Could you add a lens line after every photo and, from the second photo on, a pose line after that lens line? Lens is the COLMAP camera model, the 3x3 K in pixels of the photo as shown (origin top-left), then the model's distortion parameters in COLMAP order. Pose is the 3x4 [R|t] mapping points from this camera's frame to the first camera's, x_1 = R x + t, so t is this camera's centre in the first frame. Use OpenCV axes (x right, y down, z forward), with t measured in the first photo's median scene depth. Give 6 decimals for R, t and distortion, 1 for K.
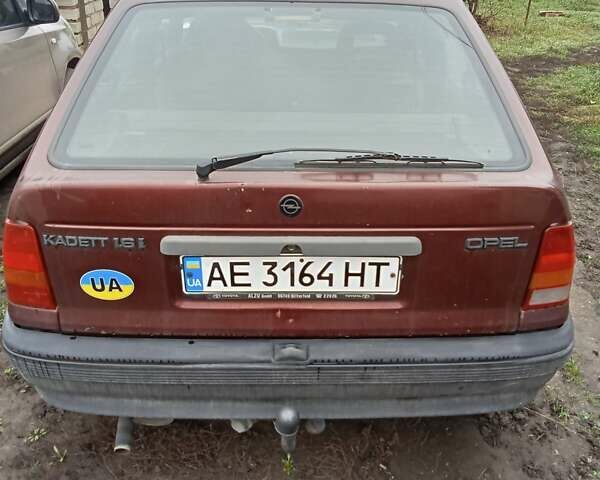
lens RADIAL K [[616.8, 0, 300.0], [0, 616.8, 240.0], [0, 0, 1]] dist [0.065380, -0.083778]
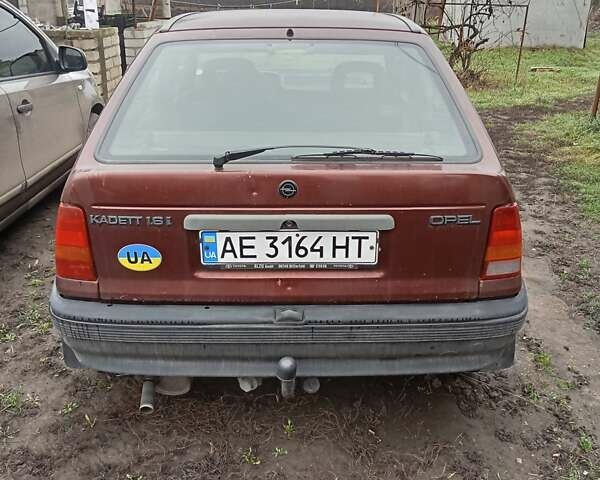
lens RADIAL K [[616.8, 0, 300.0], [0, 616.8, 240.0], [0, 0, 1]] dist [0.065380, -0.083778]
pose [[0.999937, -0.007138, -0.008704, 0.017384], [0.006324, 0.995907, -0.090166, 0.144664], [0.009311, 0.090106, 0.995889, -0.215044]]
